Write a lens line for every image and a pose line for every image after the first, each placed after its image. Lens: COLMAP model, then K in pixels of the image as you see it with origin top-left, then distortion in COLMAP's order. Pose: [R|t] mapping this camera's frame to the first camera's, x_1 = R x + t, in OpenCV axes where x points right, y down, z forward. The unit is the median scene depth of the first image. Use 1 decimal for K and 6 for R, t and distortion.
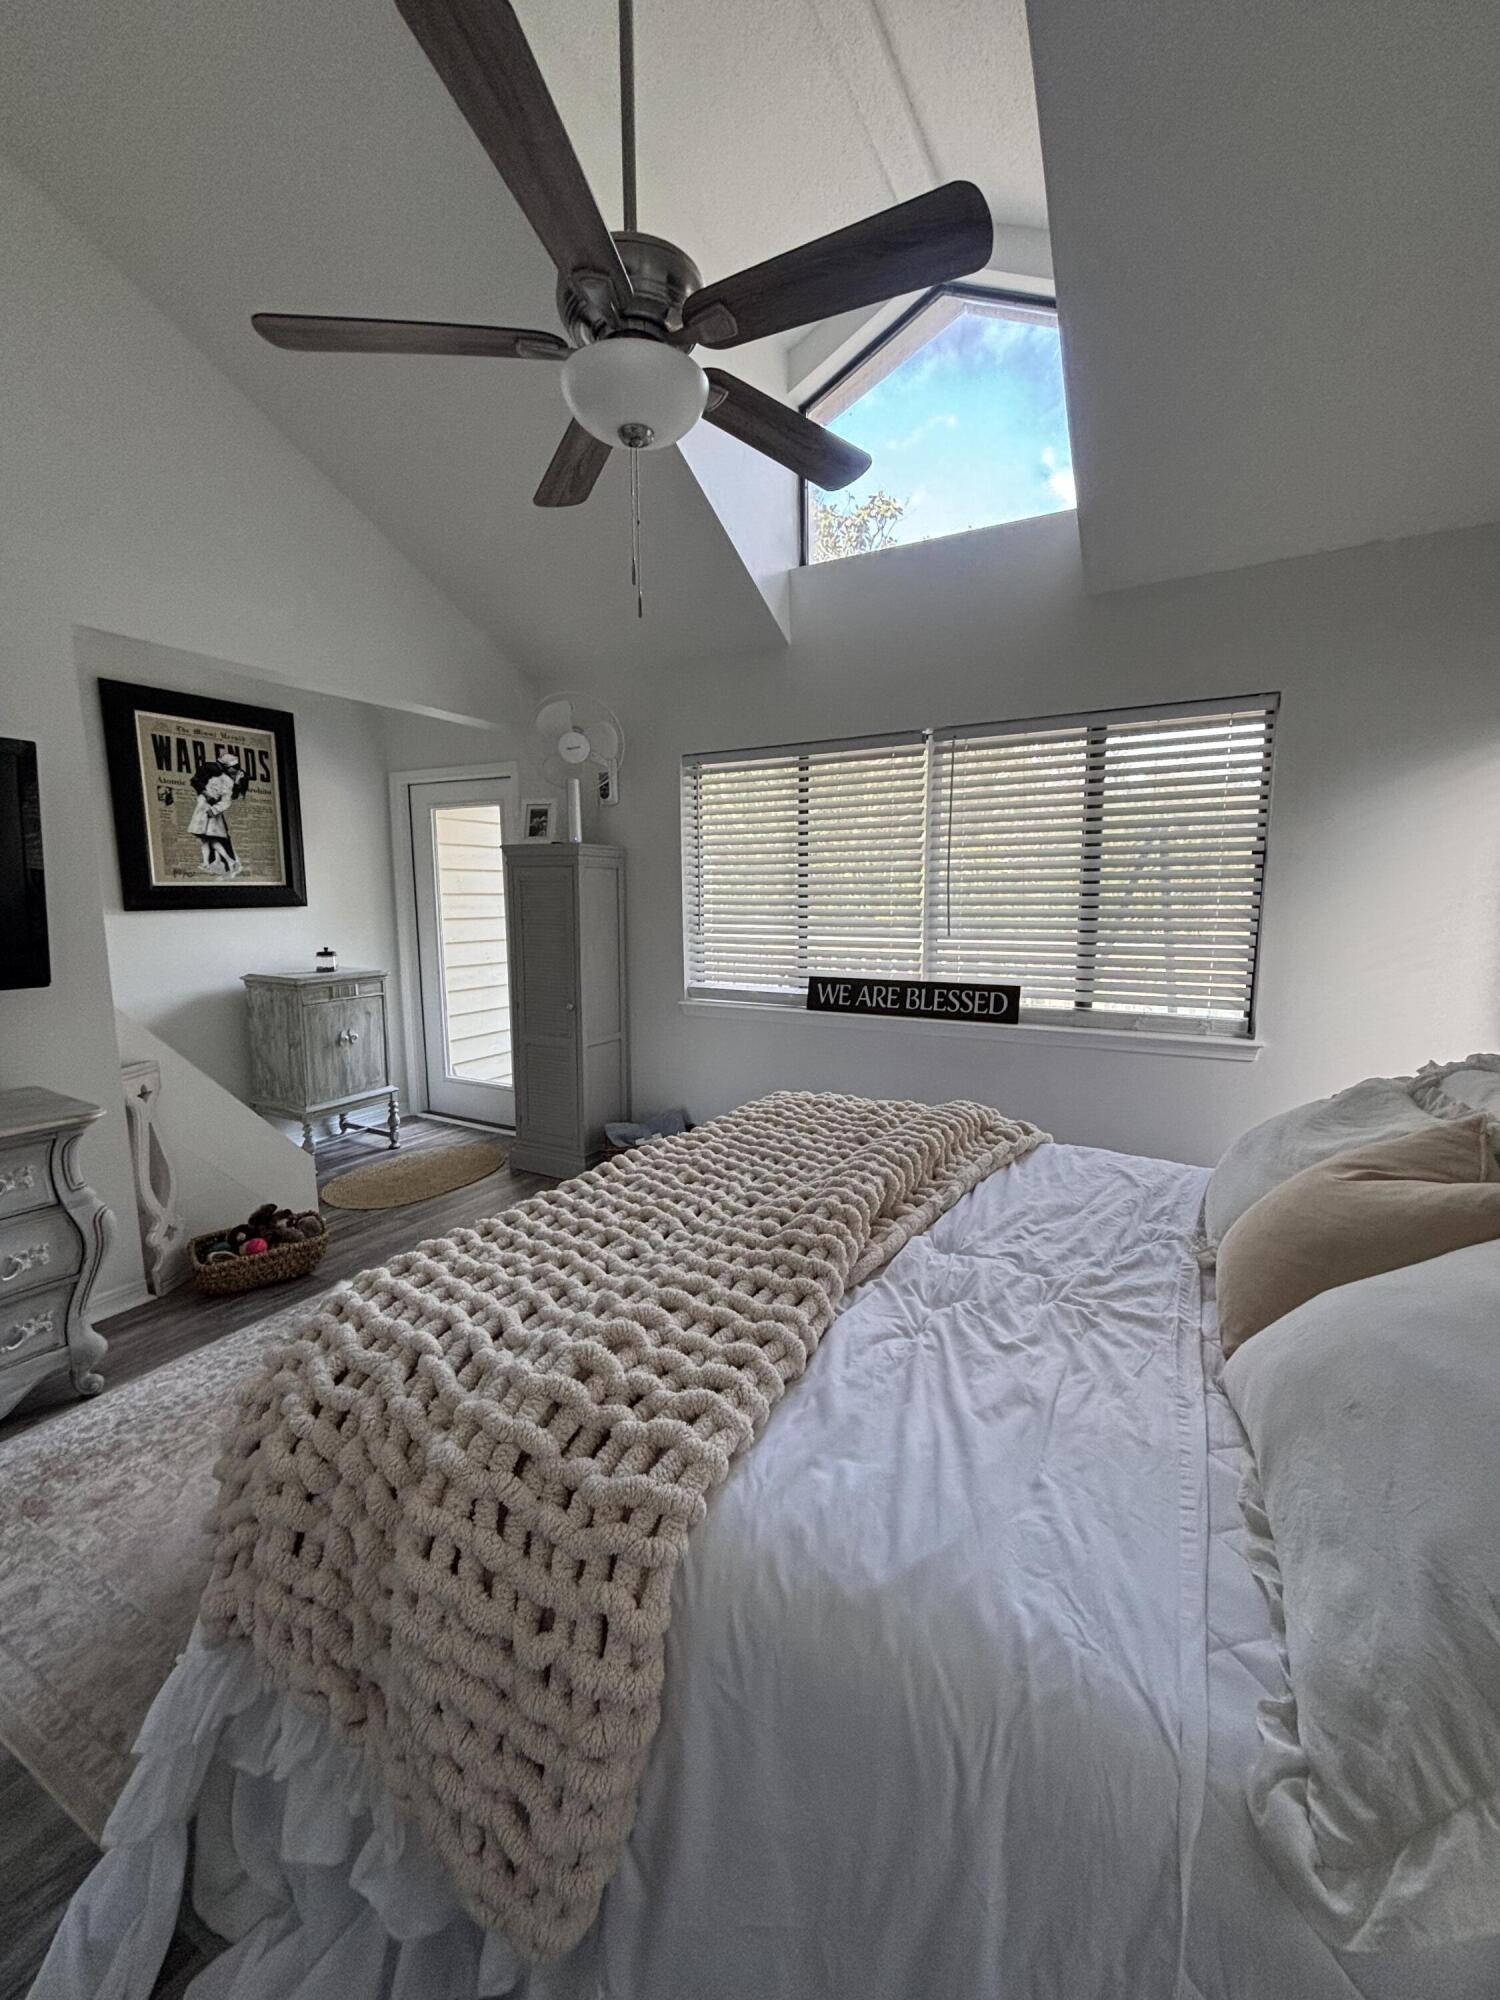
lens RADIAL K [[788.4, 0, 740.2], [0, 788.4, 1003.0], [0, 0, 1]] dist [0.003014, -0.000211]
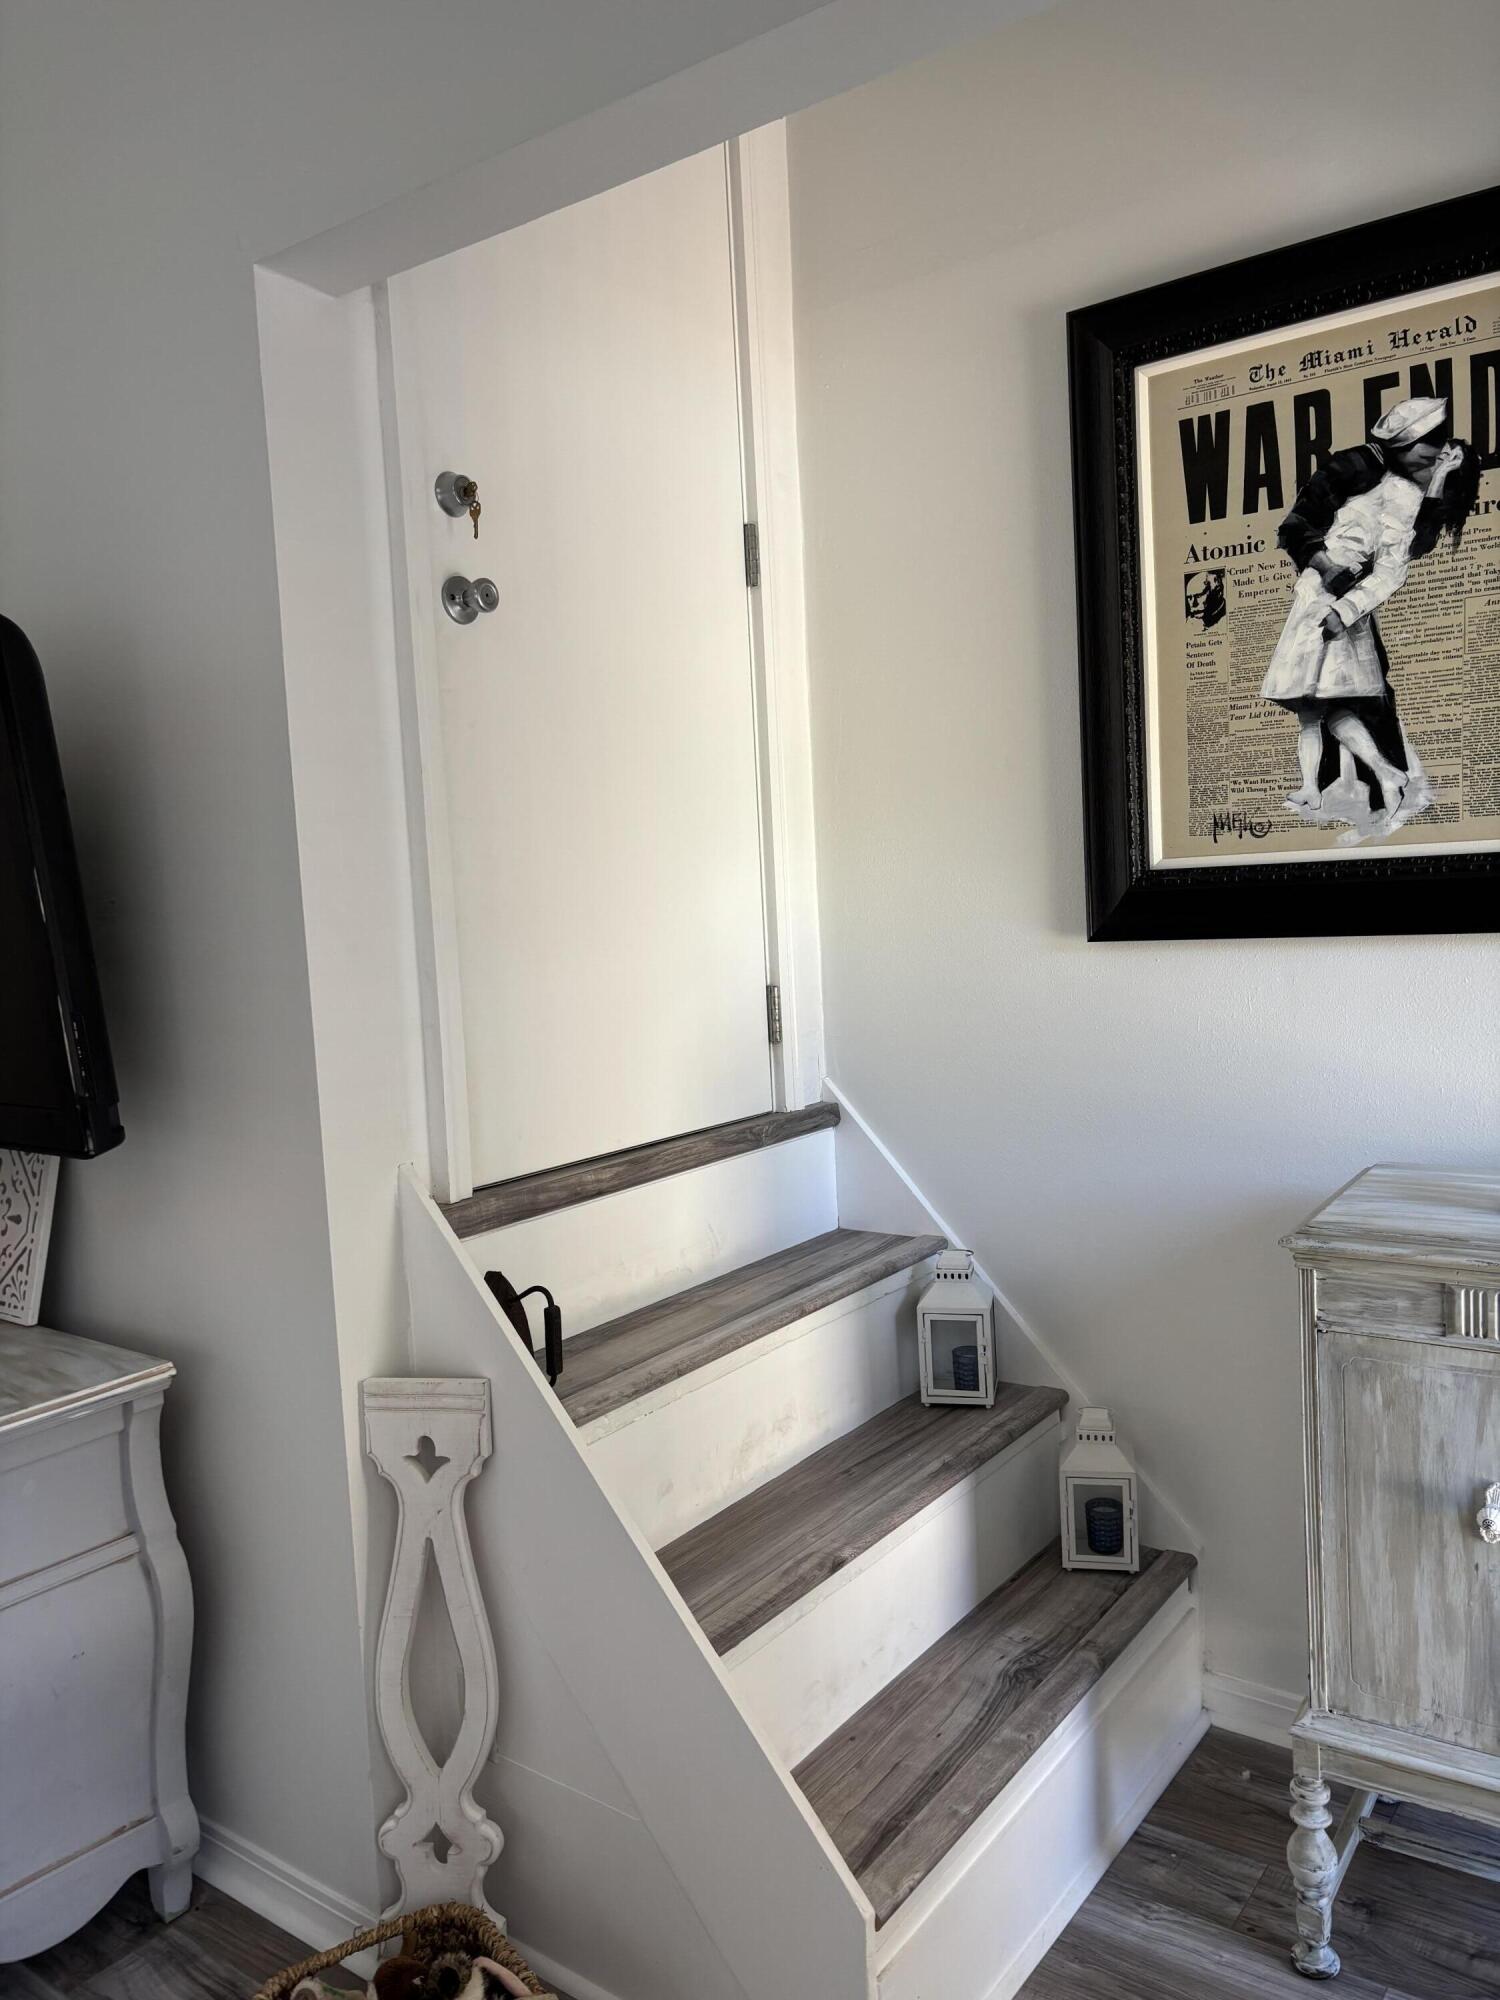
lens RADIAL K [[1491.1, 0, 747.6], [0, 1491.1, 1010.5], [0, 0, 1]] dist [0.026624, -0.045363]
pose [[-0.137277, 0.101392, -0.985330, -0.060997], [-0.090847, 0.989266, 0.114454, -0.139041], [0.986358, 0.105227, -0.126593, 0.867988]]
